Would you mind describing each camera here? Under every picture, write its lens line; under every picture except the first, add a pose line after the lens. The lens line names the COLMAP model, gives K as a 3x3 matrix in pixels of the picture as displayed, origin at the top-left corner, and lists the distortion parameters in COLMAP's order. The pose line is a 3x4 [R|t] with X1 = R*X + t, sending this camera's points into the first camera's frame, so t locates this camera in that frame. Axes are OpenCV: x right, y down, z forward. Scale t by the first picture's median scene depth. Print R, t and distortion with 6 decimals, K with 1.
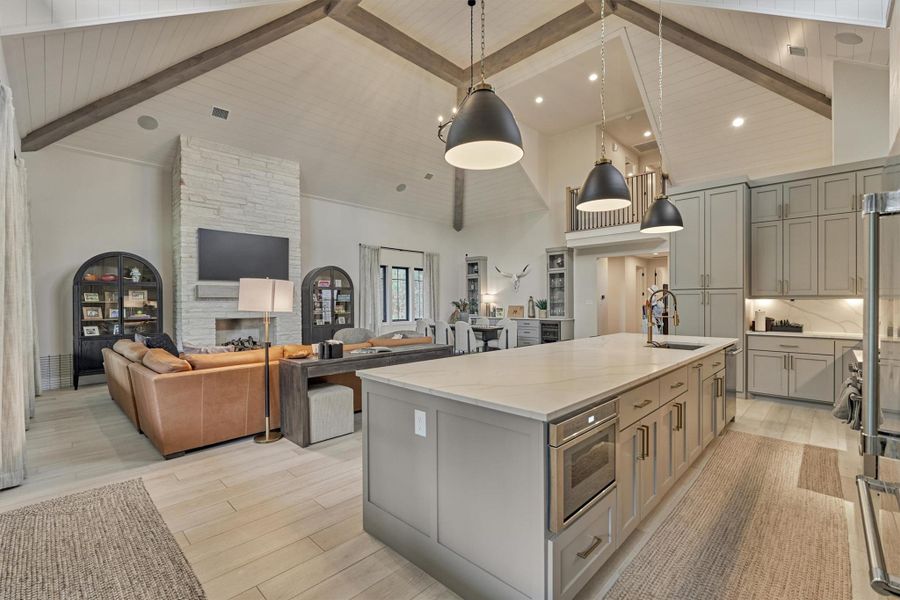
lens RADIAL K [[394.0, 0, 450.0], [0, 394.0, 300.0], [0, 0, 1]] dist [0.000112, 0.000017]
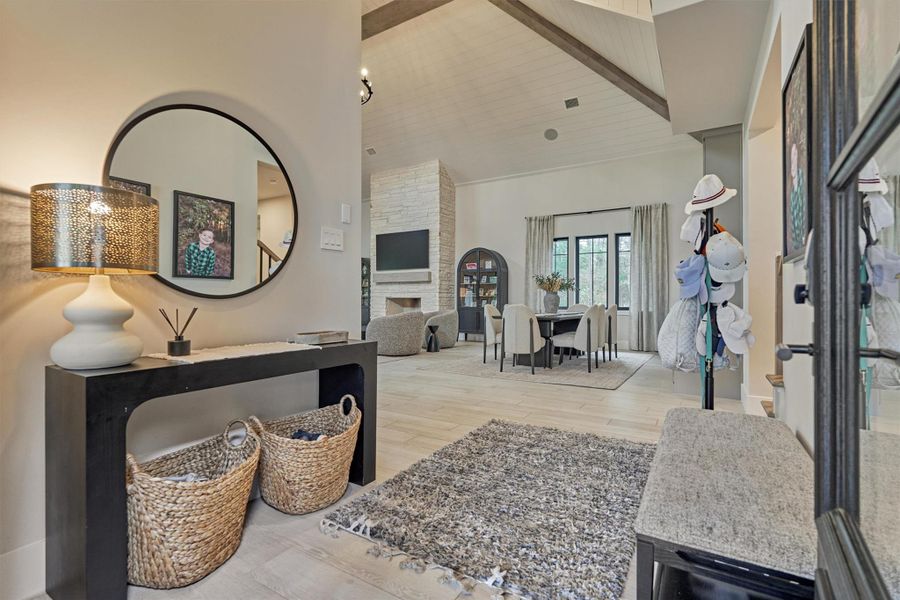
lens RADIAL K [[408.6, 0, 450.0], [0, 408.6, 300.0], [0, 0, 1]] dist [-0.000227, -0.000010]
pose [[0.233359, 0.005451, -0.972375, 0.609641], [0.004347, 0.999968, 0.006649, 0.033184], [0.972381, -0.005778, 0.233328, 0.623573]]
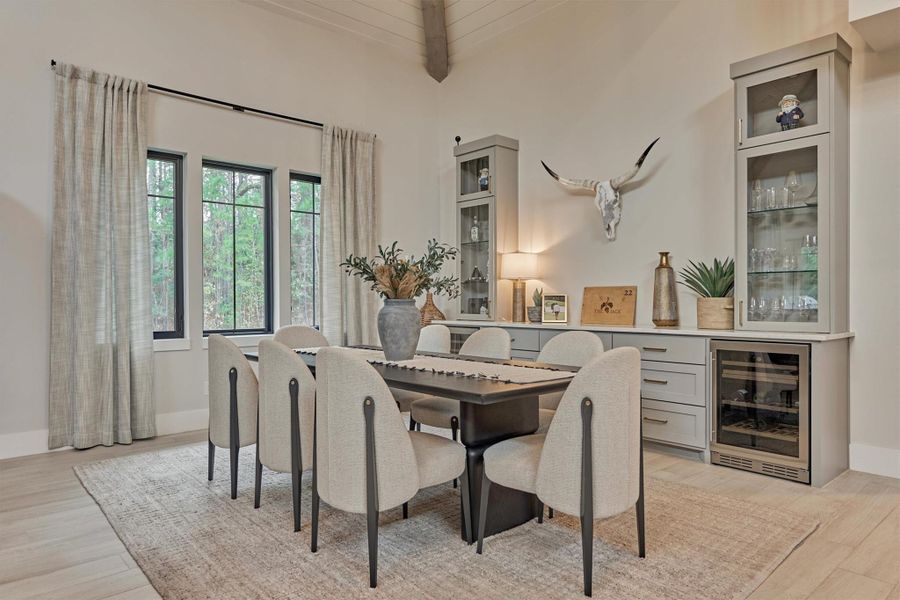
lens RADIAL K [[574.4, 0, 450.0], [0, 574.4, 300.0], [0, 0, 1]] dist [0.000347, -0.000195]
pose [[0.997772, 0.002398, -0.066673, 0.082199], [-0.001803, 0.999958, 0.008989, 0.023460], [0.066692, -0.008849, 0.997734, 0.605932]]
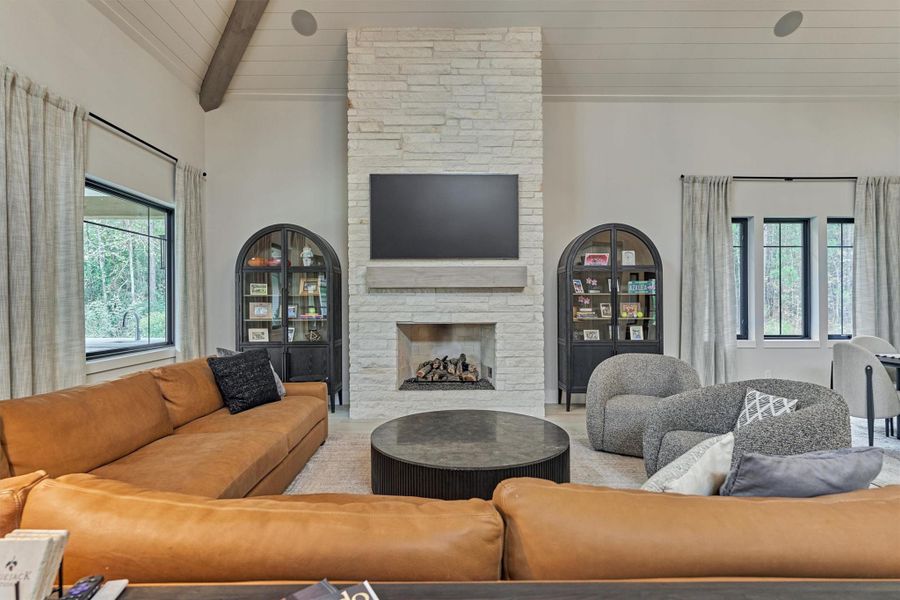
lens RADIAL K [[462.3, 0, 450.0], [0, 462.3, 300.0], [0, 0, 1]] dist [0.002426, 0.001129]
pose [[0.711260, 0.003573, -0.702920, -0.031158], [0.002520, 0.999968, 0.007633, 0.004883], [0.702925, -0.007200, 0.711228, 0.394113]]
